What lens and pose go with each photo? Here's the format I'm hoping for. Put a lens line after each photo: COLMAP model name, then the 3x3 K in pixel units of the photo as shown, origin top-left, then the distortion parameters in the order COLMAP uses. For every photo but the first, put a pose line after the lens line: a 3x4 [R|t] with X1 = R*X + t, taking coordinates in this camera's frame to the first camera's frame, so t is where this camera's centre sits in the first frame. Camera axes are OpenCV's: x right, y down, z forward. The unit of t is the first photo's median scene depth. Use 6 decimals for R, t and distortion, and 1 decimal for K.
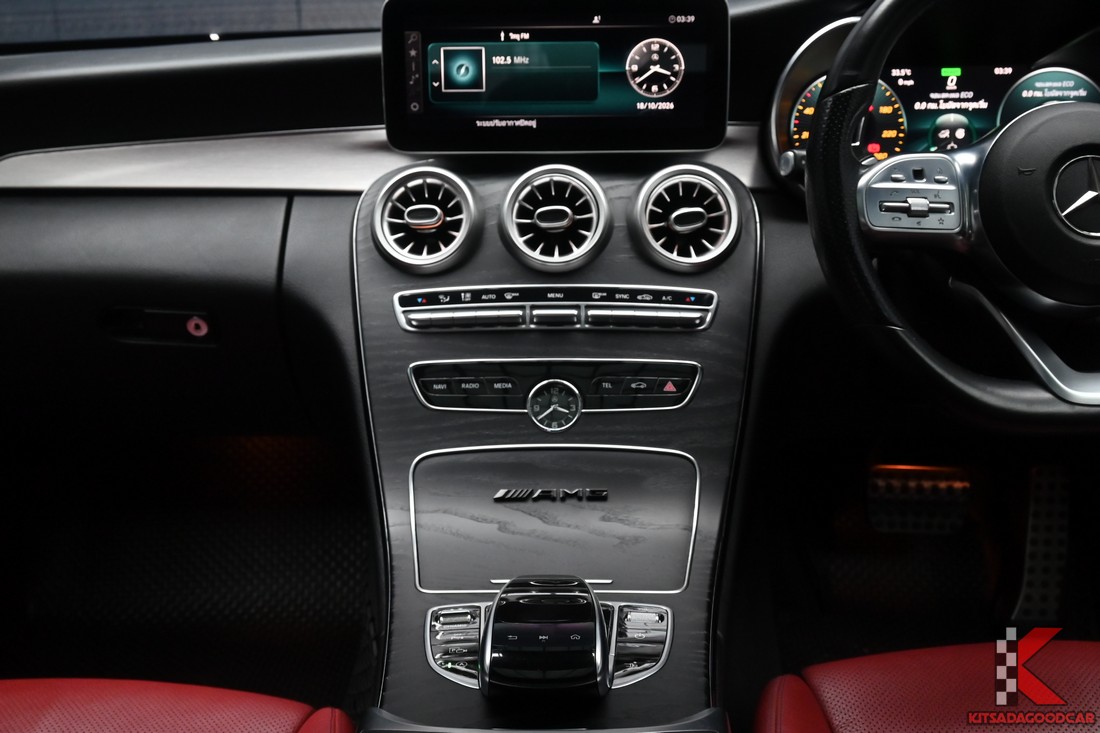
lens RADIAL K [[1148.4, 0, 550.0], [0, 1148.4, 366.5], [0, 0, 1]] dist [-0.006619, 0.007088]
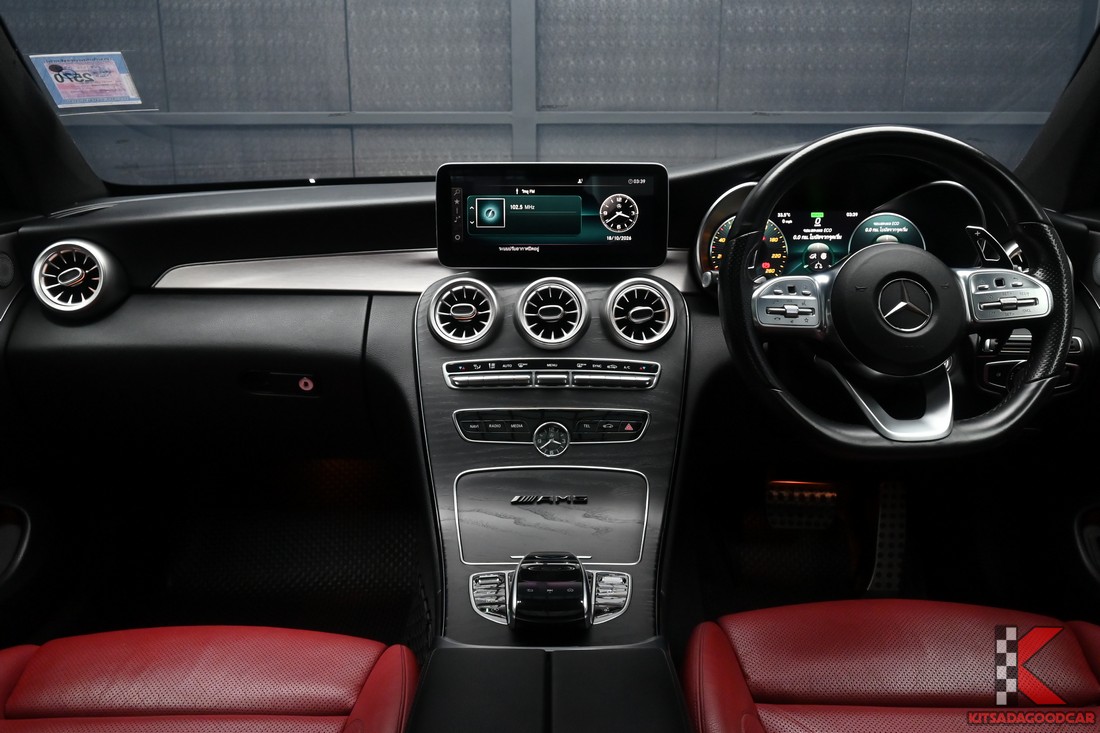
lens RADIAL K [[895.9, 0, 550.0], [0, 895.9, 366.5], [0, 0, 1]] dist [0.000128, 0.000031]
pose [[0.999713, 0.005559, 0.023303, -0.024615], [-0.004592, 0.999135, -0.041334, -0.012004], [-0.023512, 0.041215, 0.998874, -0.156573]]
